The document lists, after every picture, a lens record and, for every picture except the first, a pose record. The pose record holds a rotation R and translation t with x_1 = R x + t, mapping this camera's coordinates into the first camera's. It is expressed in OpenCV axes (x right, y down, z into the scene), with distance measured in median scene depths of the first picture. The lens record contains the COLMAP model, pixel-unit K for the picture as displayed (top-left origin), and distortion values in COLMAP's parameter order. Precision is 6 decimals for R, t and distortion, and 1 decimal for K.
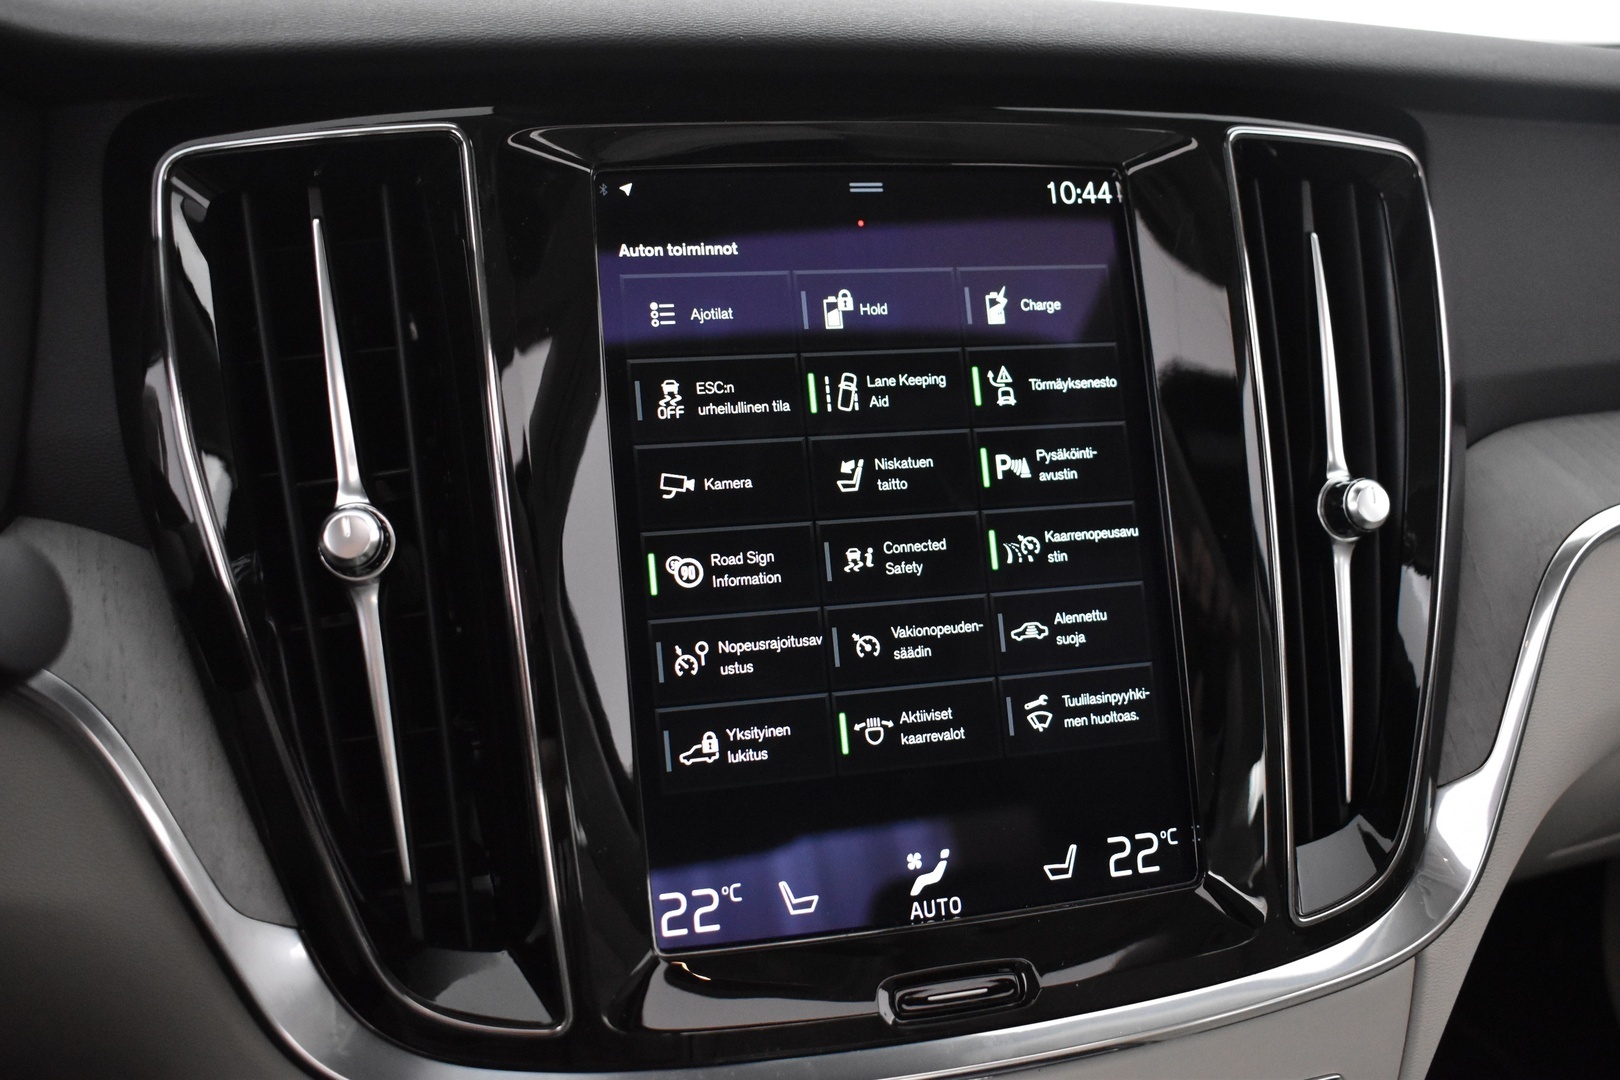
lens RADIAL K [[1597.5, 0, 820.9], [0, 1597.5, 534.8], [0, 0, 1]] dist [-0.083902, 0.000000]
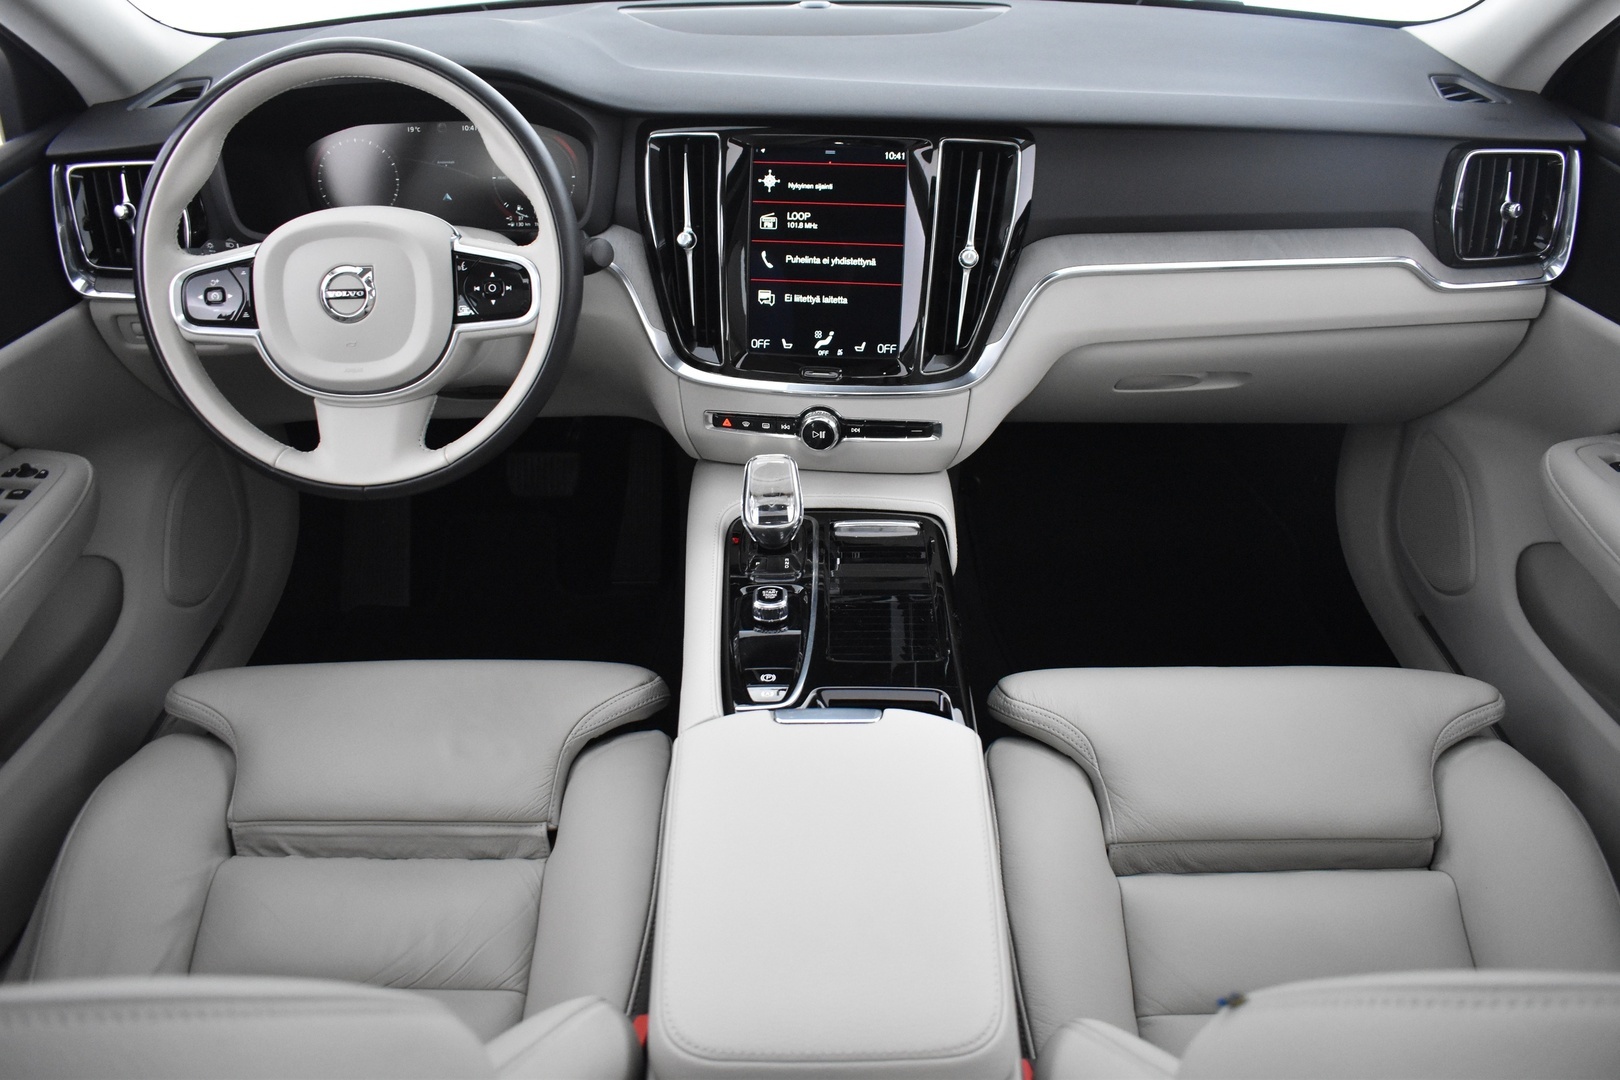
lens RADIAL K [[1256.1, 0, 835.9], [0, 1256.1, 526.5], [0, 0, 1]] dist [-0.097634, 0.007117]
pose [[0.925169, 0.185725, -0.331010, 1.166054], [-0.090263, 0.954742, 0.283408, -0.218532], [0.368665, -0.232322, 0.900062, -1.768503]]
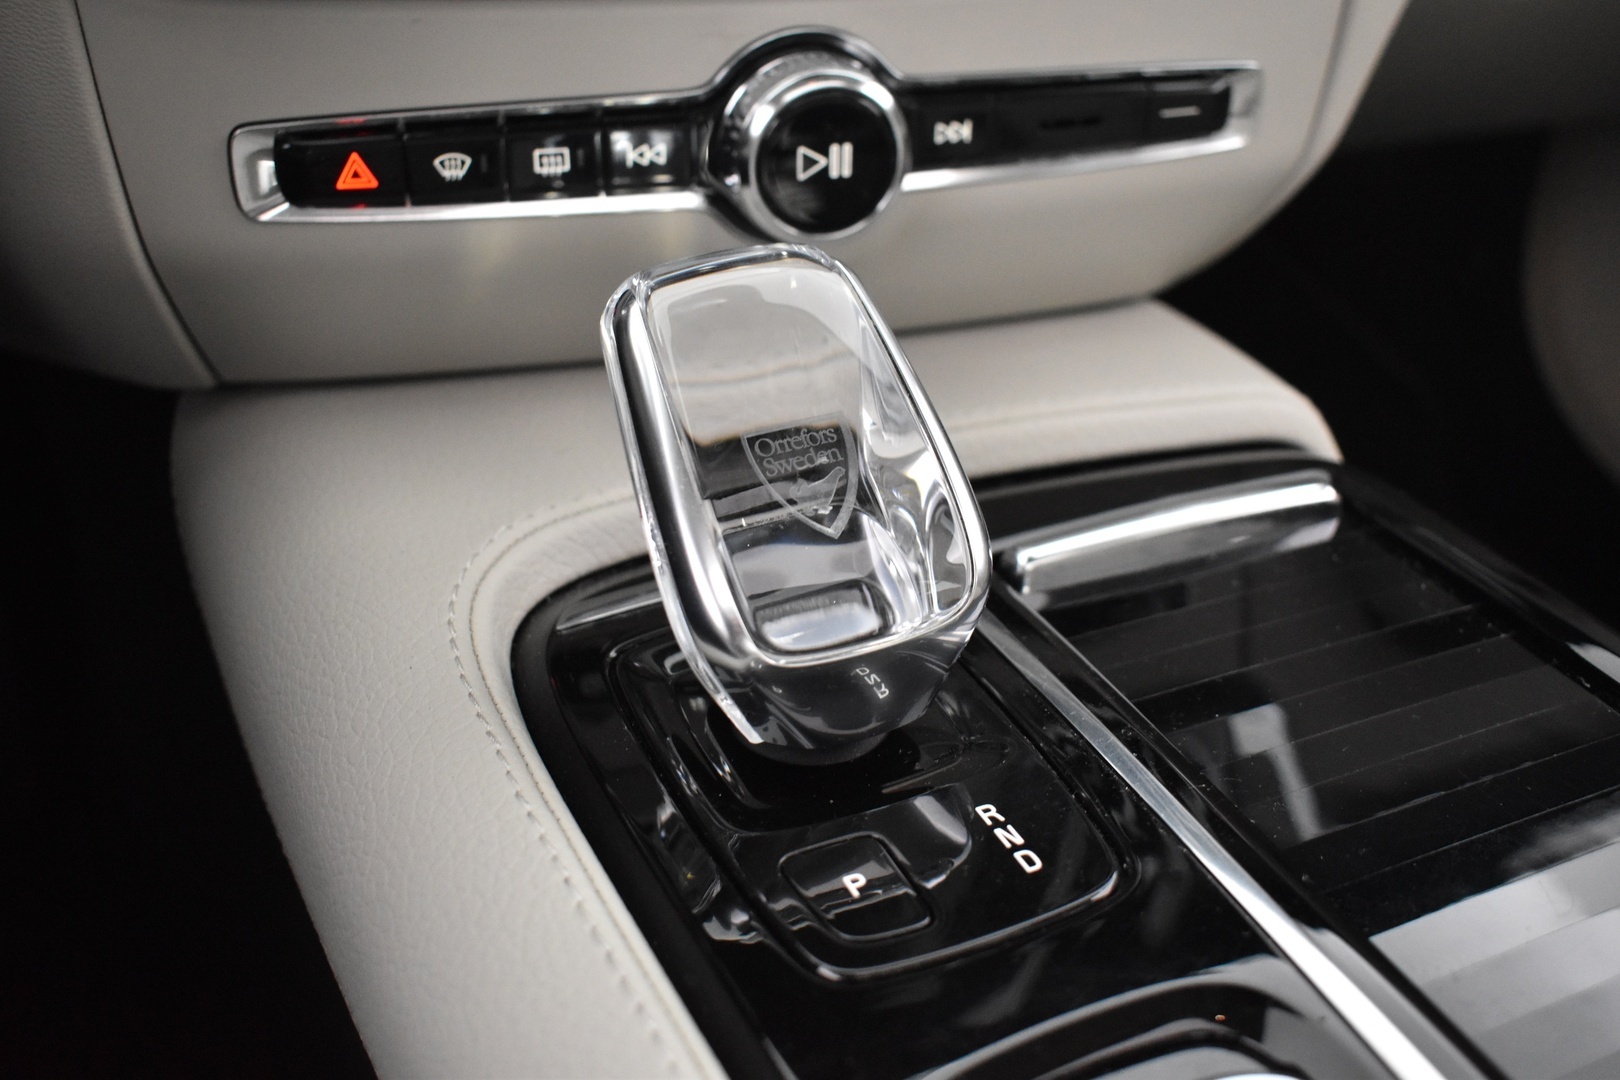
lens RADIAL K [[1597.5, 0, 804.3], [0, 1597.5, 540.9], [0, 0, 1]] dist [-0.083902, 0.000000]
pose [[0.999162, 0.004257, 0.040718, 0.053746], [-0.016054, 0.955655, 0.294050, 0.370885], [-0.037661, -0.294458, 0.954922, 0.128873]]
